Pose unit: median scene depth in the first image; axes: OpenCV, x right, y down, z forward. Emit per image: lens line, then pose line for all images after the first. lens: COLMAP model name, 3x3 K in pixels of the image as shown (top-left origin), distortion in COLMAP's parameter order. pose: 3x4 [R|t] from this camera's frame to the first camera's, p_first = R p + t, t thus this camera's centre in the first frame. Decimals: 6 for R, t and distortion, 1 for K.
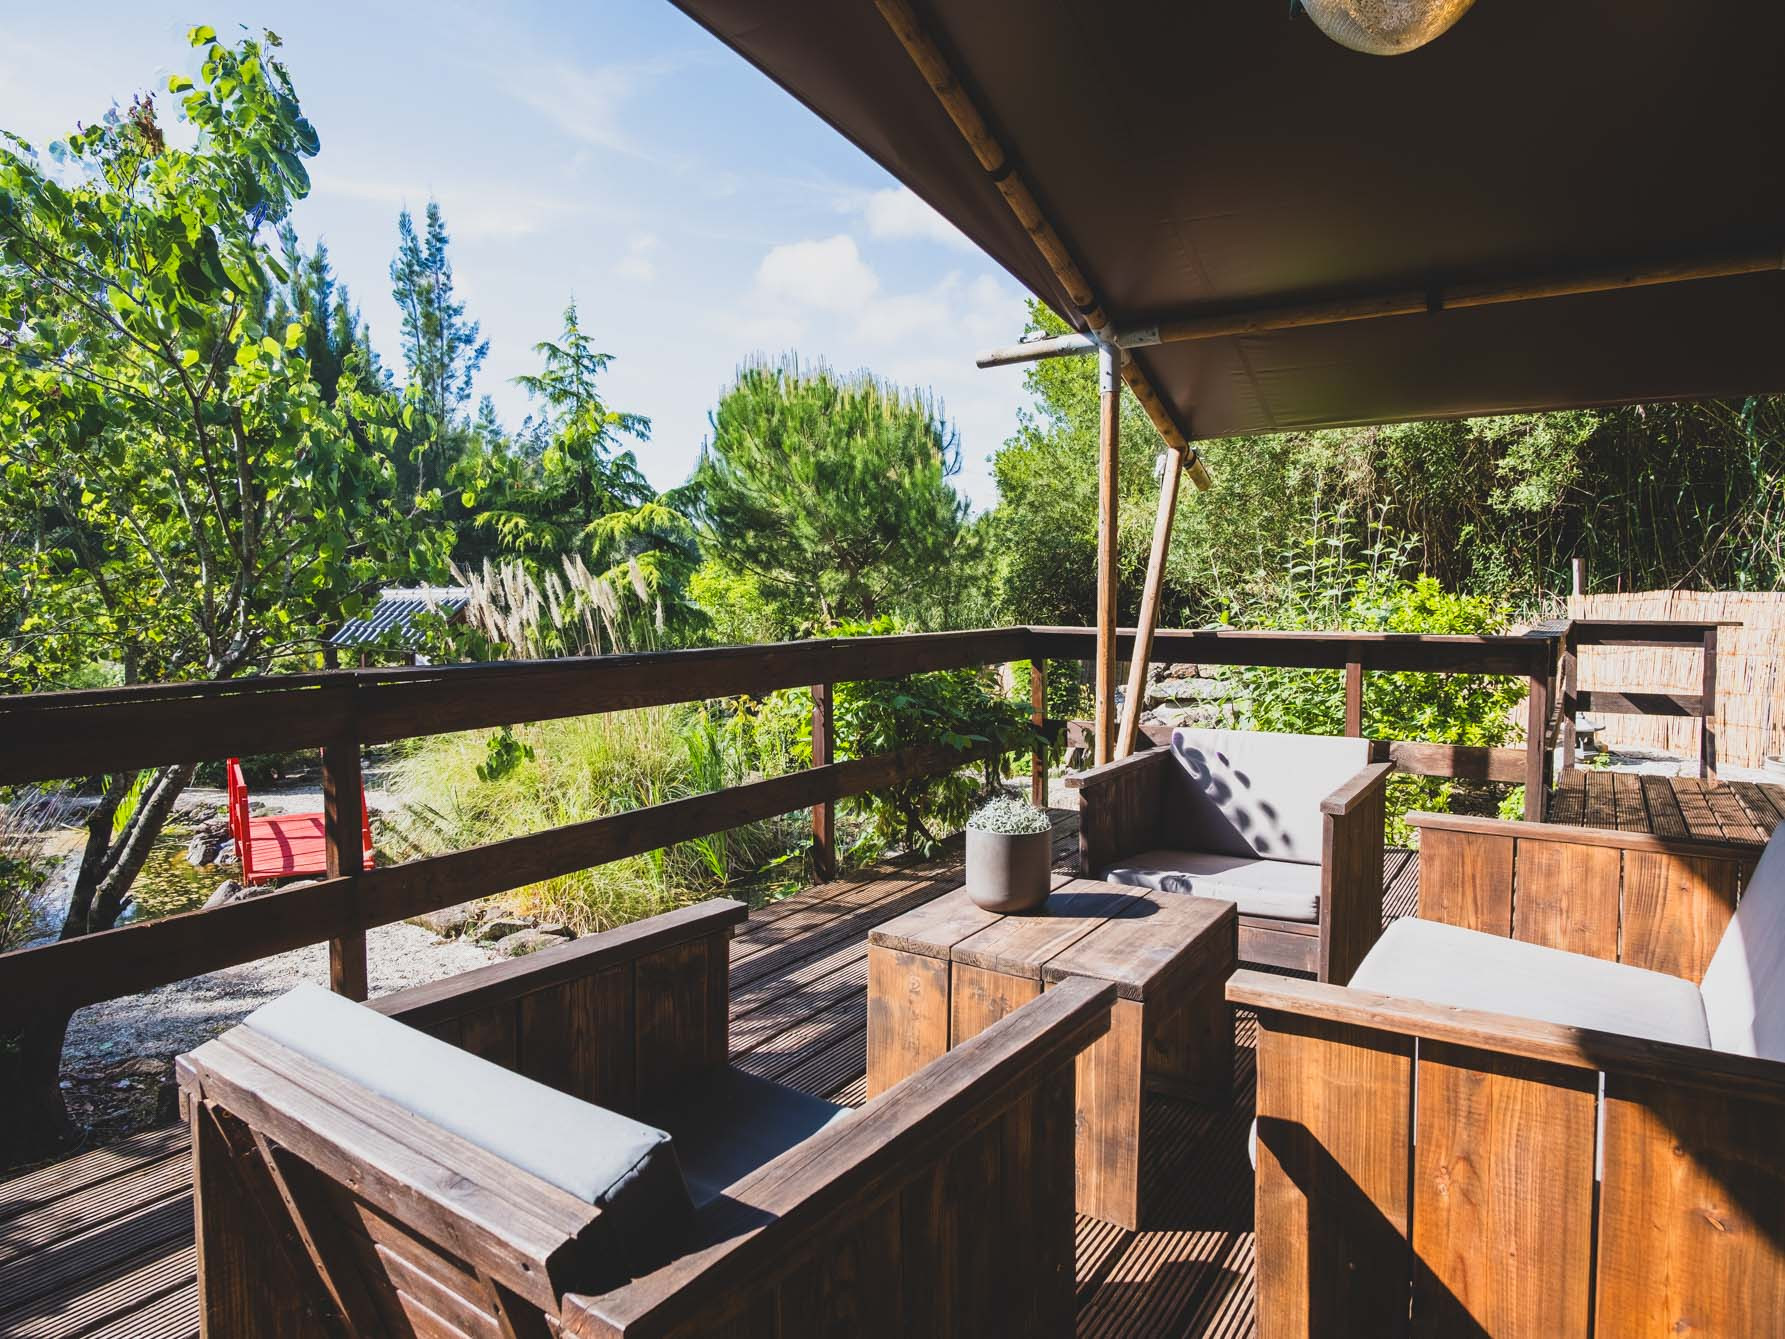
lens RADIAL K [[1077.8, 0, 891.5], [0, 1077.8, 654.6], [0, 0, 1]] dist [-0.026956, 0.000622]
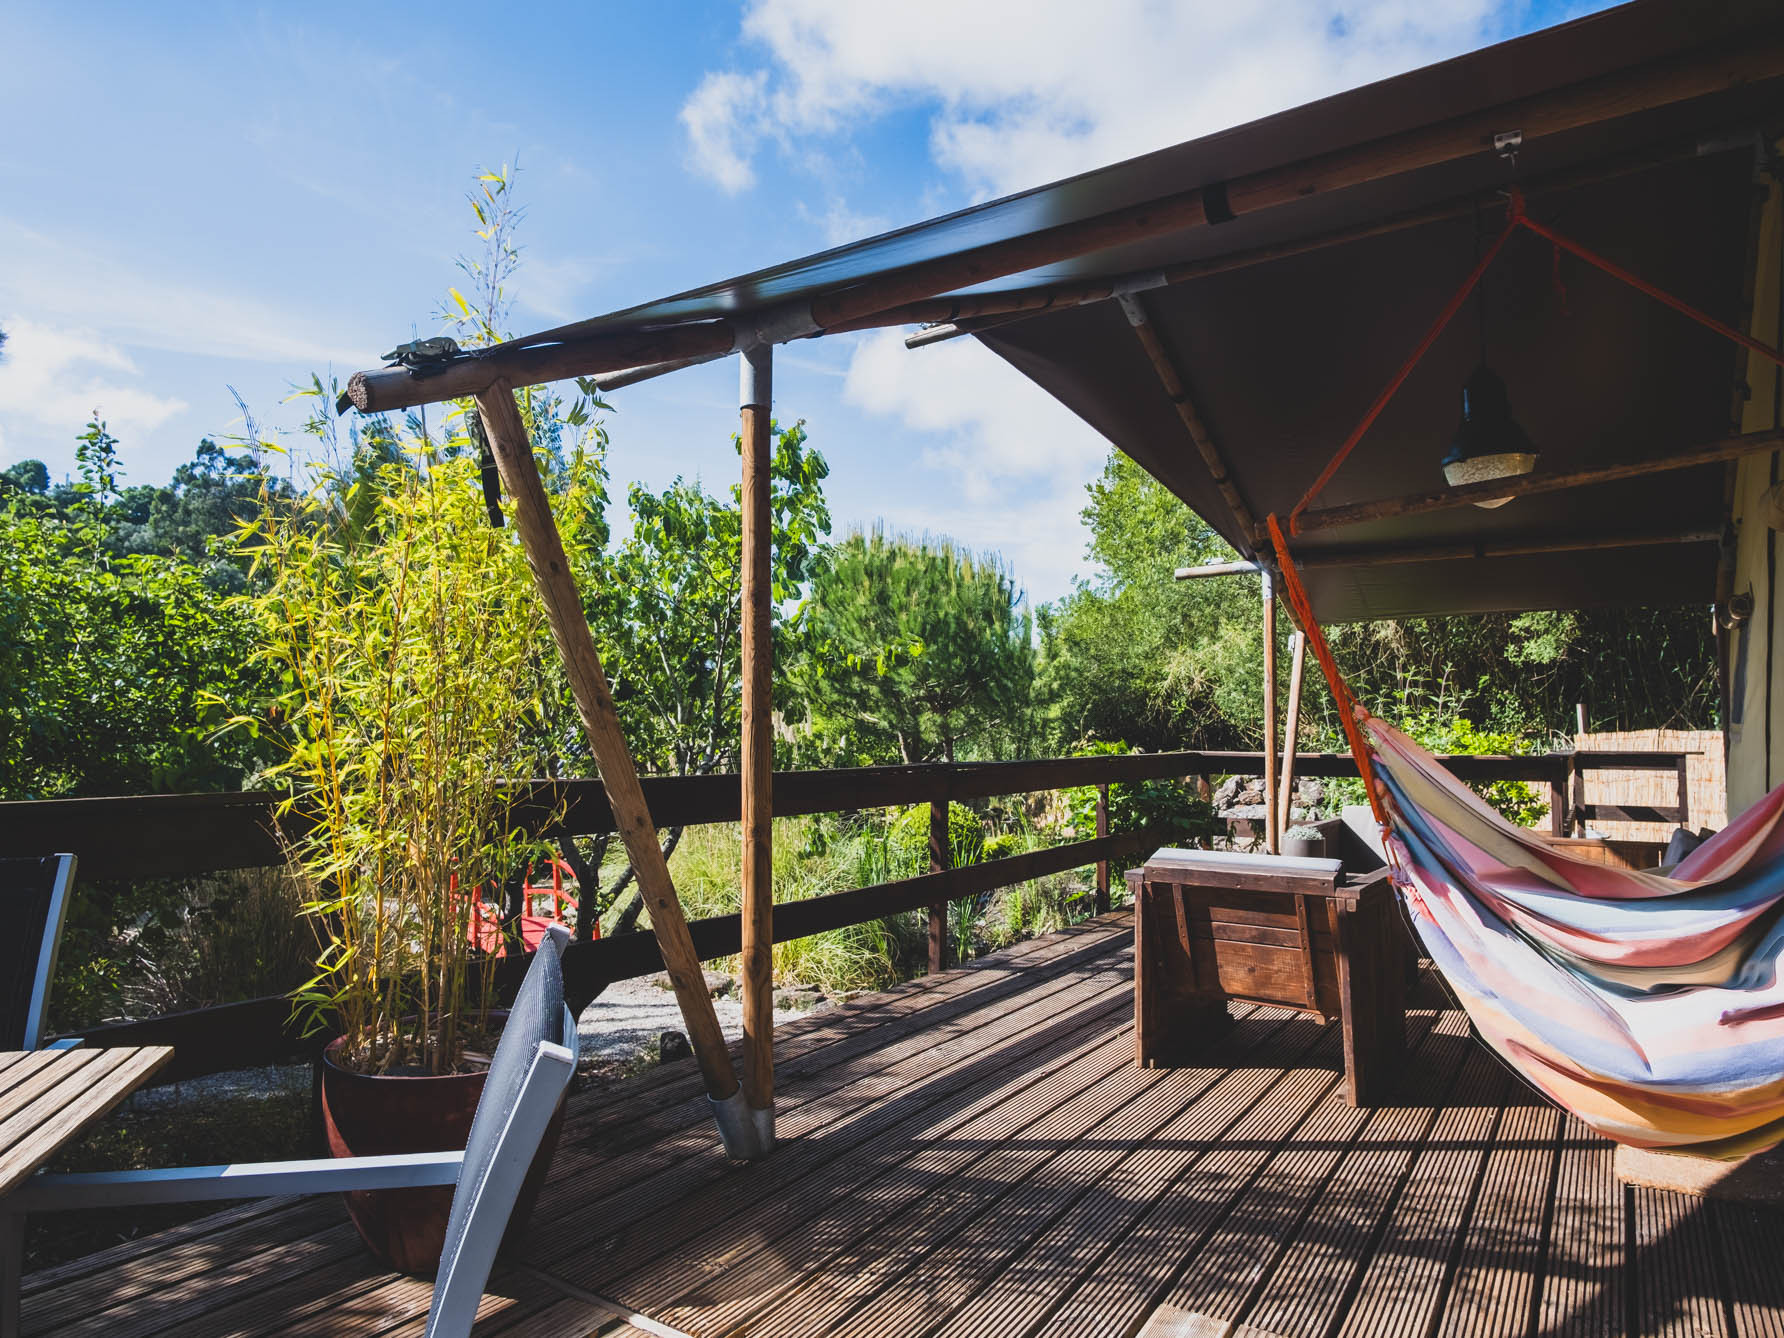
lens RADIAL K [[1077.2, 0, 893.8], [0, 1077.2, 675.7], [0, 0, 1]] dist [-0.026956, 0.000622]
pose [[0.999975, 0.003690, -0.005978, -0.150739], [-0.004336, 0.993717, -0.111836, 0.019382], [0.005528, 0.111859, 0.993709, -0.243954]]
